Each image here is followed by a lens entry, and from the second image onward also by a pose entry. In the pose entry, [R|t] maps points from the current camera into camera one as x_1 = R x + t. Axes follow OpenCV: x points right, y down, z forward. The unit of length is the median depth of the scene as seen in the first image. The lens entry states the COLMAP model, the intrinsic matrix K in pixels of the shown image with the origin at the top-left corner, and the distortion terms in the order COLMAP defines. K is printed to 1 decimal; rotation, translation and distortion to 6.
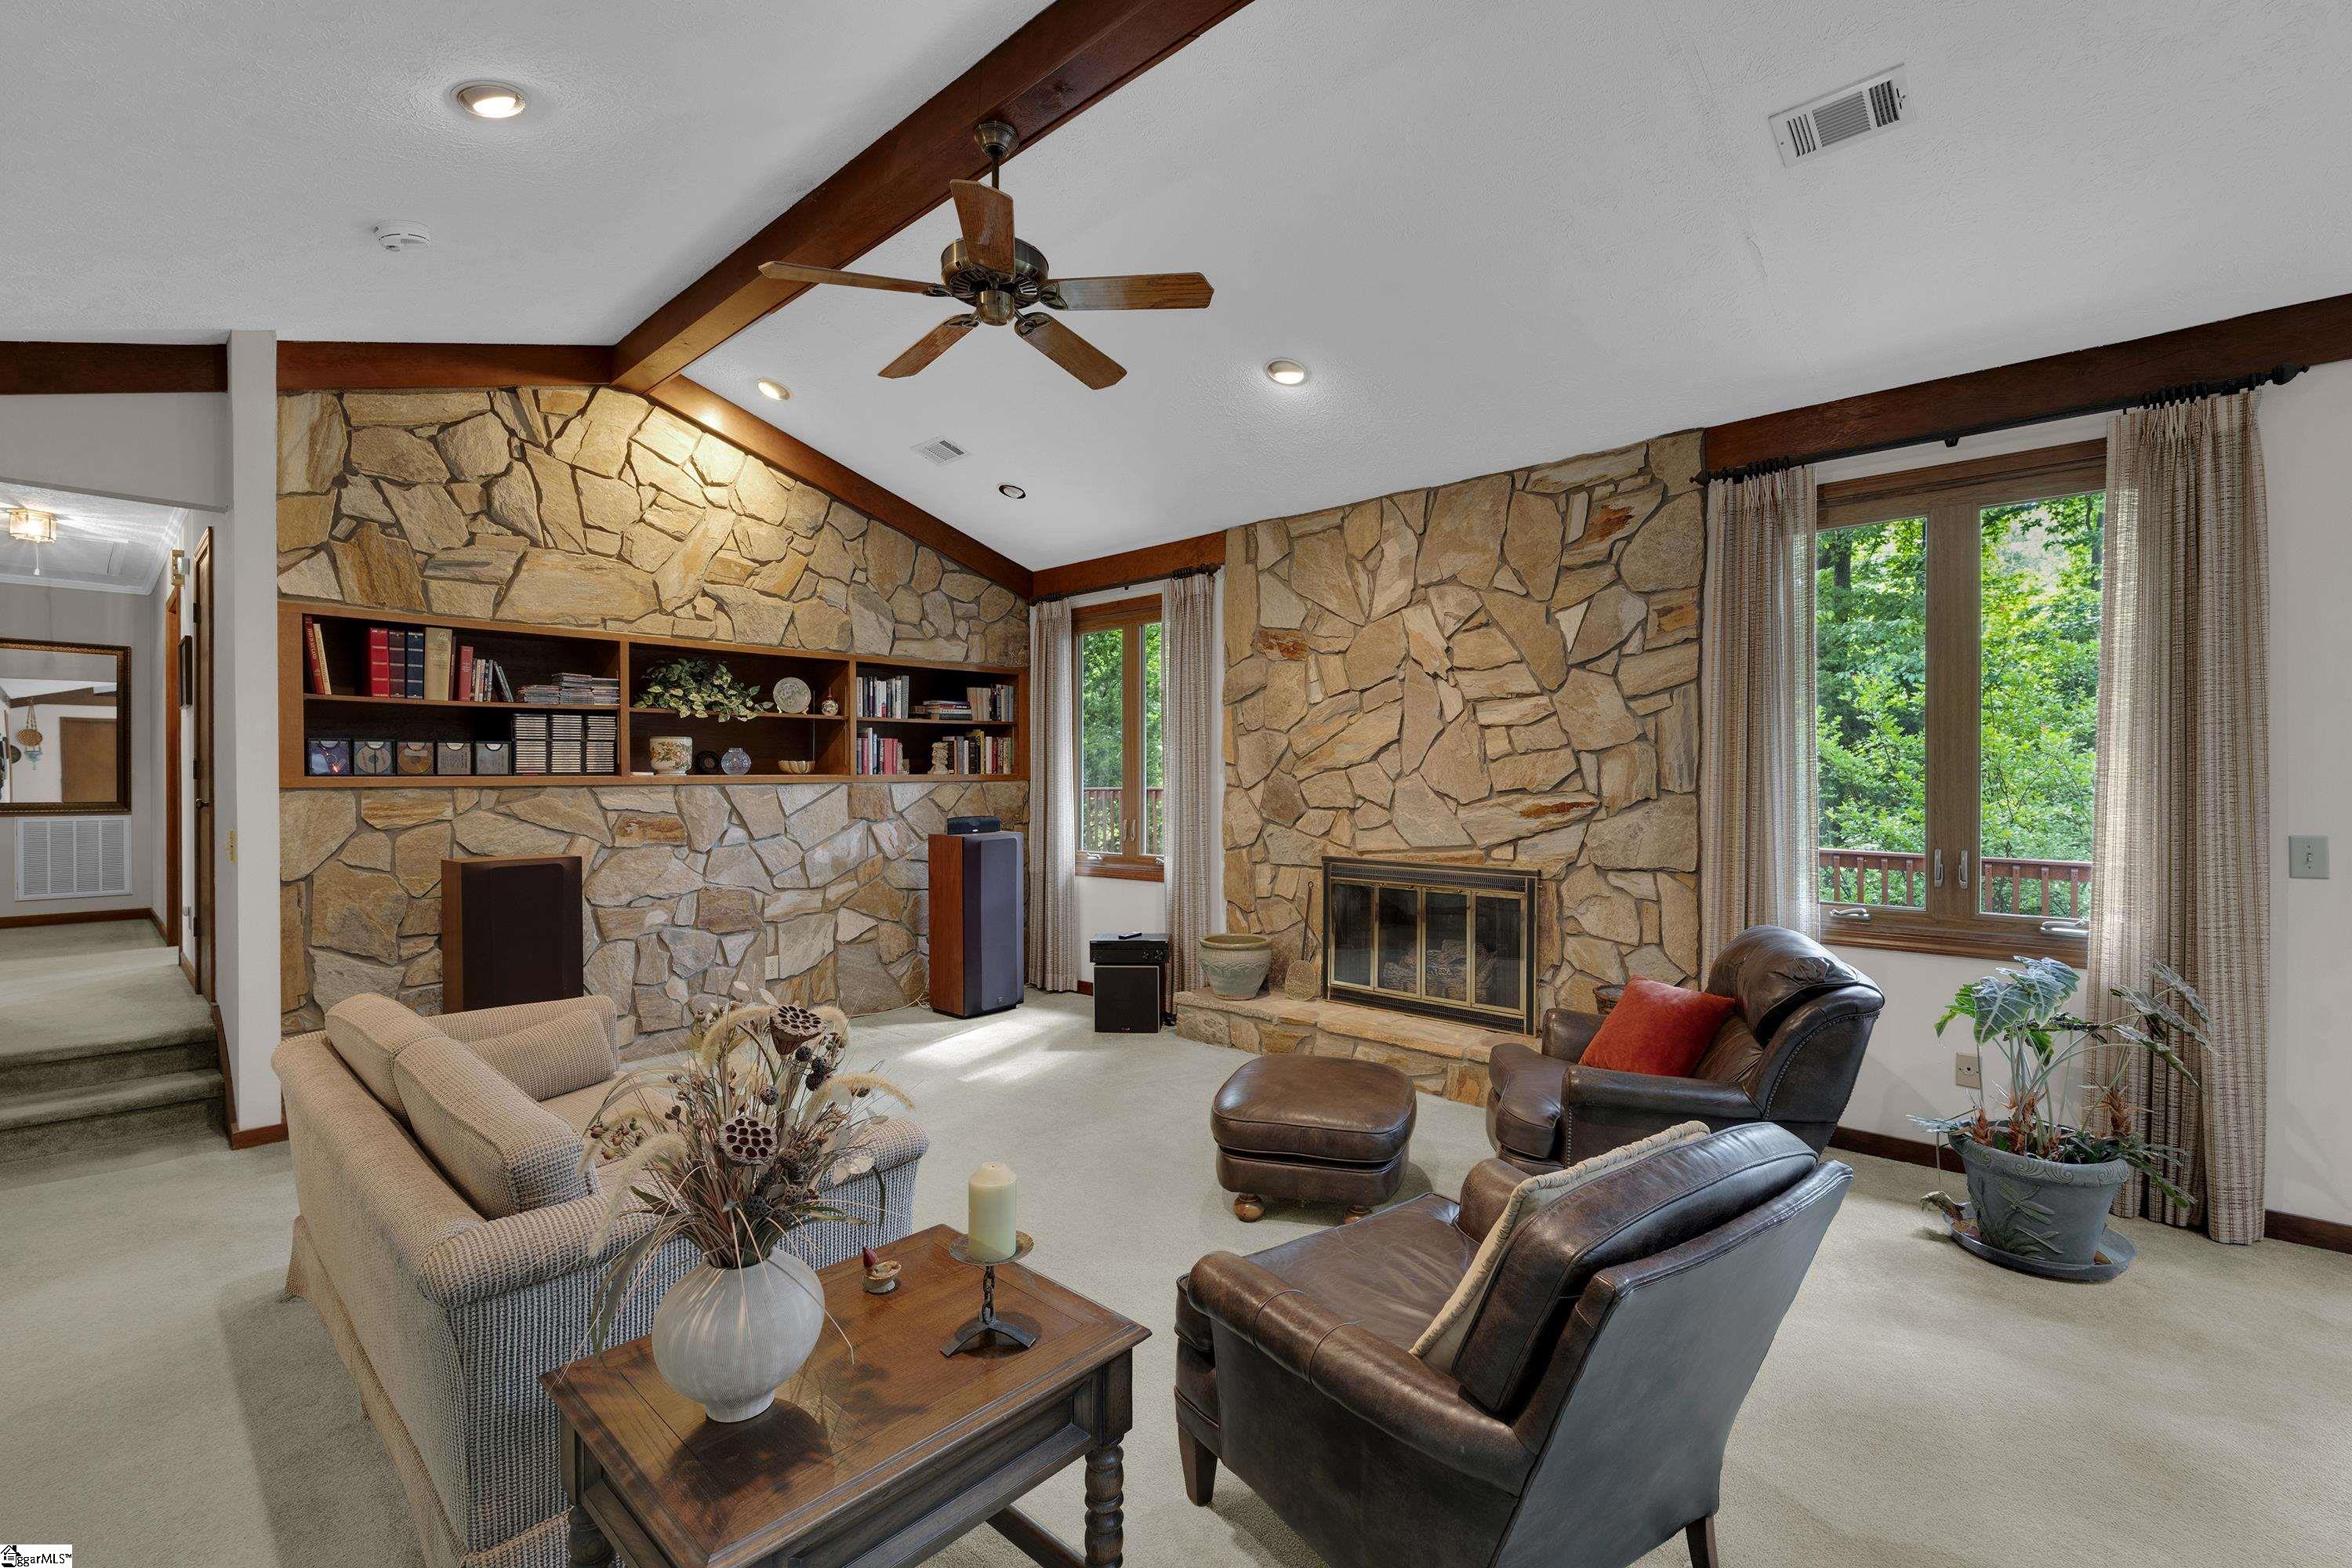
lens RADIAL K [[1029.8, 0, 1173.4], [0, 1029.8, 783.2], [0, 0, 1]] dist [0.000233, 0.000212]
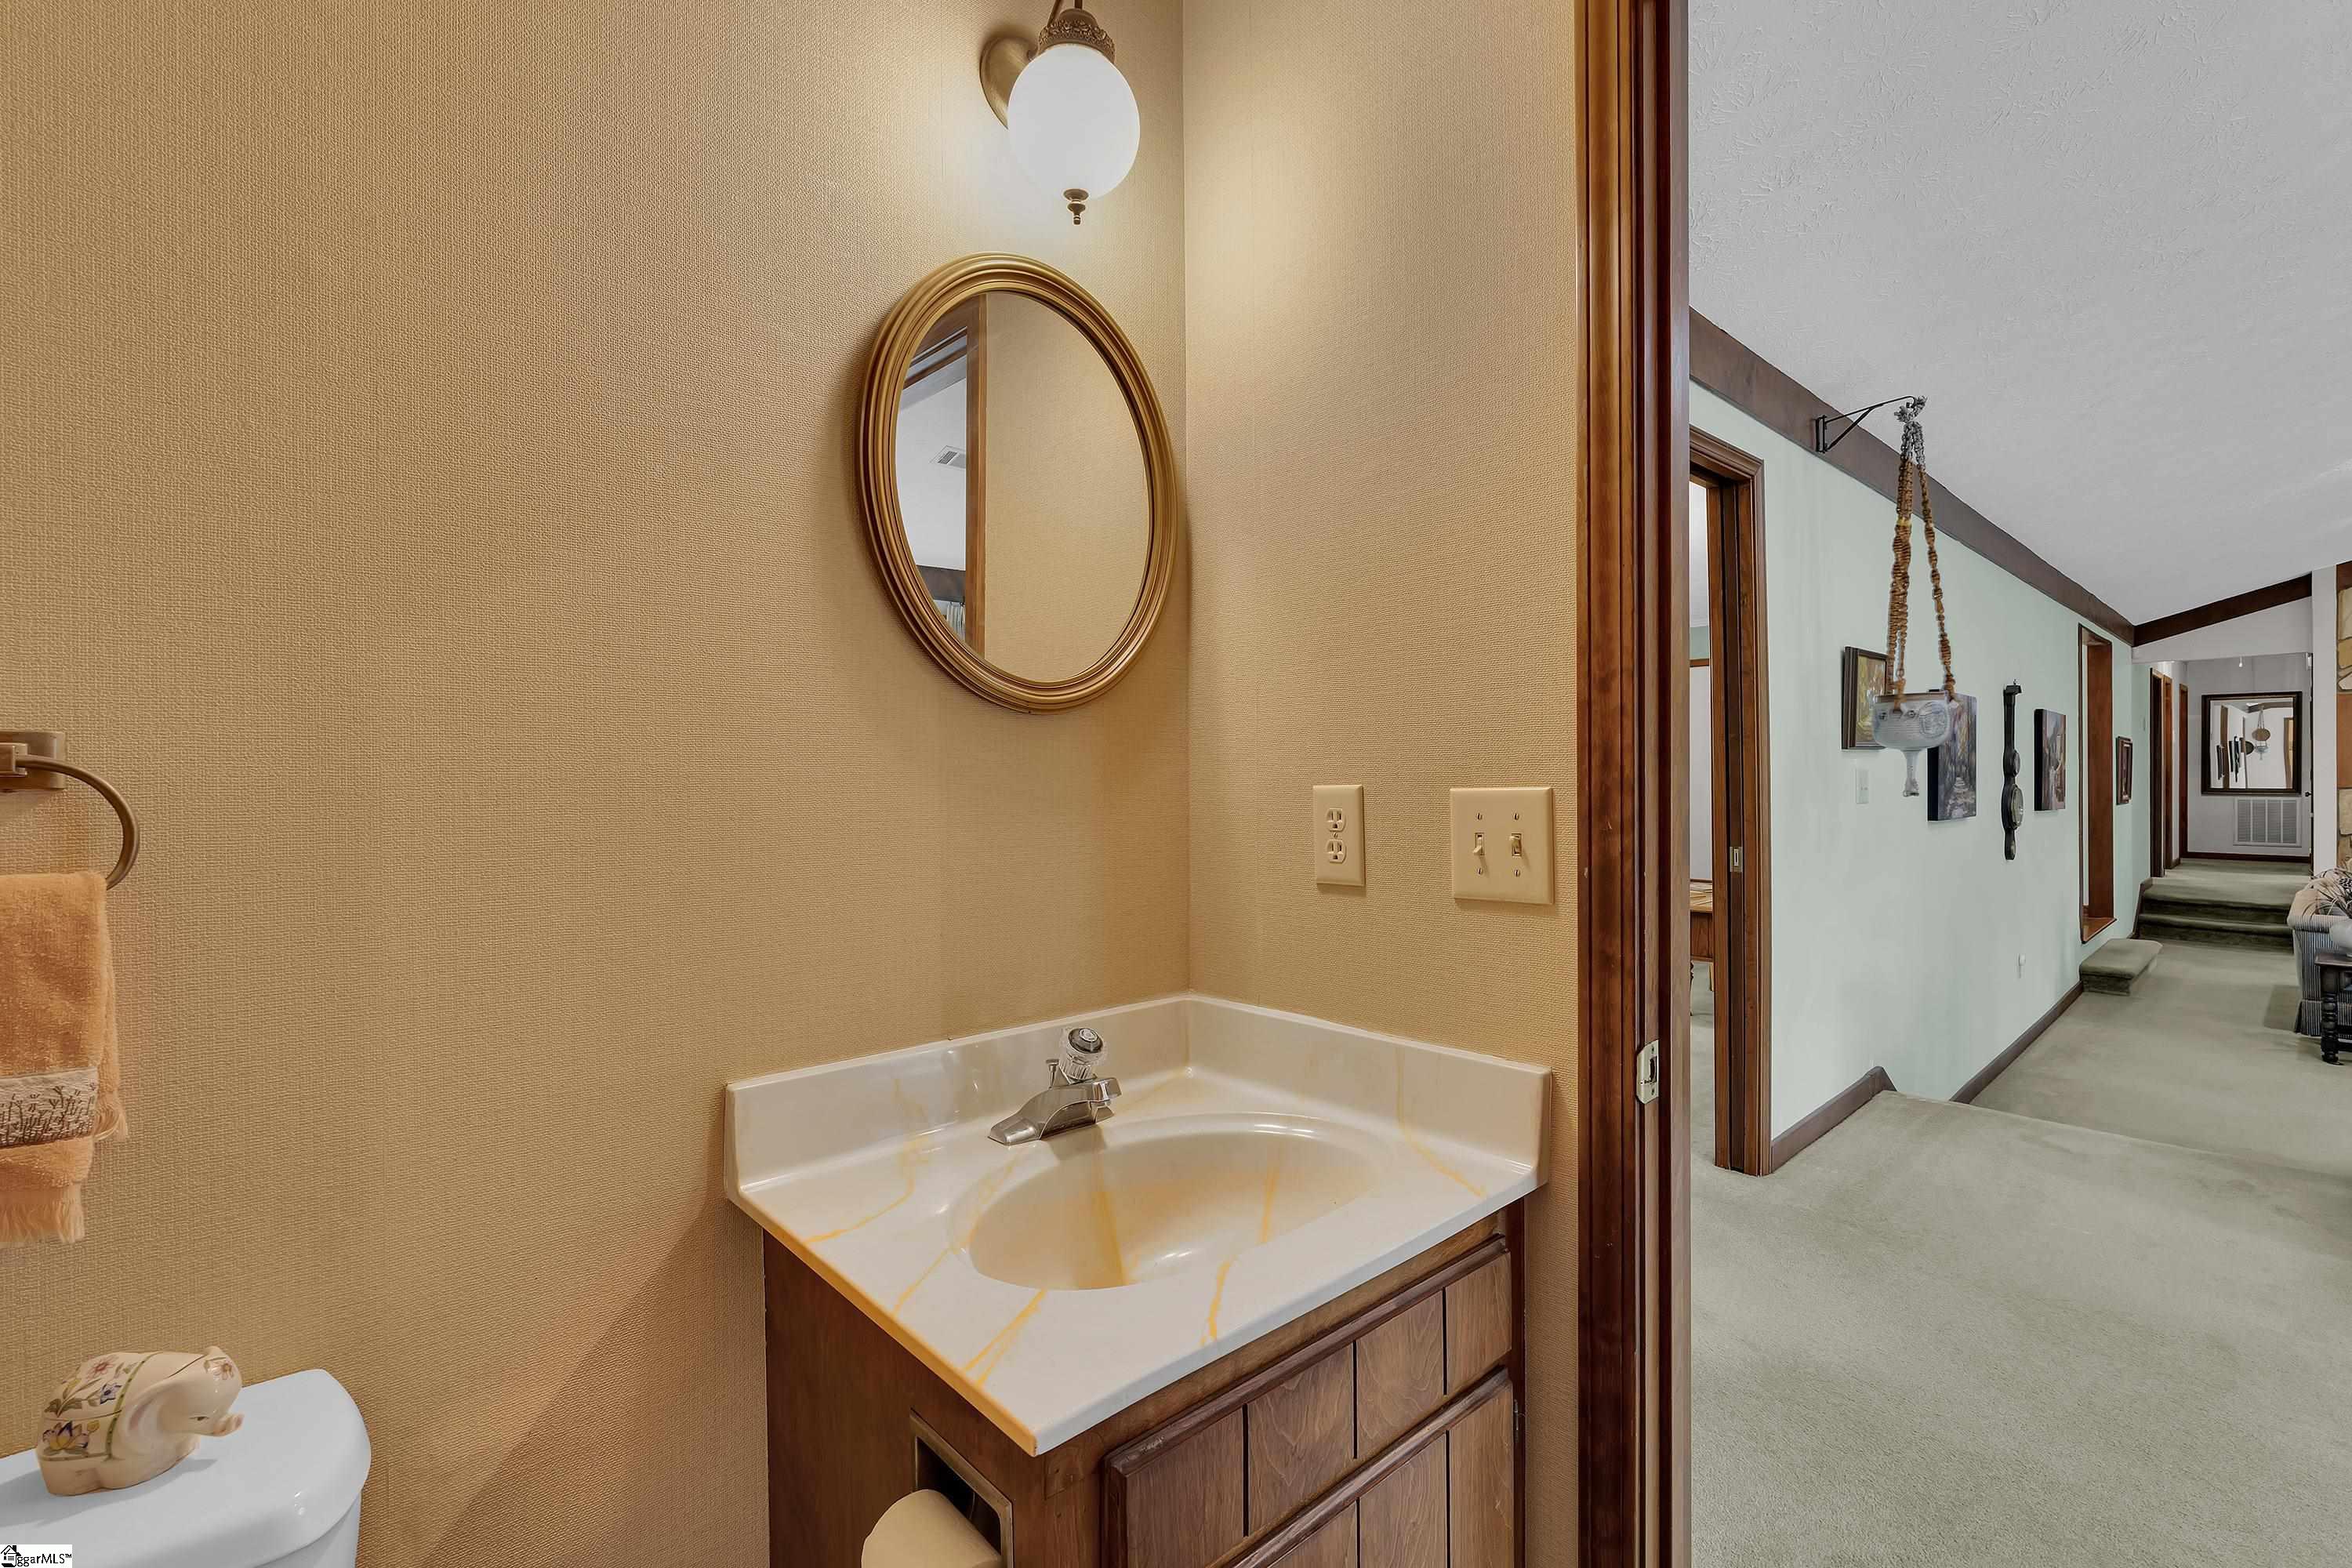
lens RADIAL K [[1029.8, 0, 1173.4], [0, 1029.8, 783.2], [0, 0, 1]] dist [0.000233, 0.000212]
pose [[-0.088821, 0.010590, -0.995991, 1.332912], [0.008744, 0.999913, 0.009852, -0.041628], [0.996009, -0.007834, -0.088906, -1.082102]]
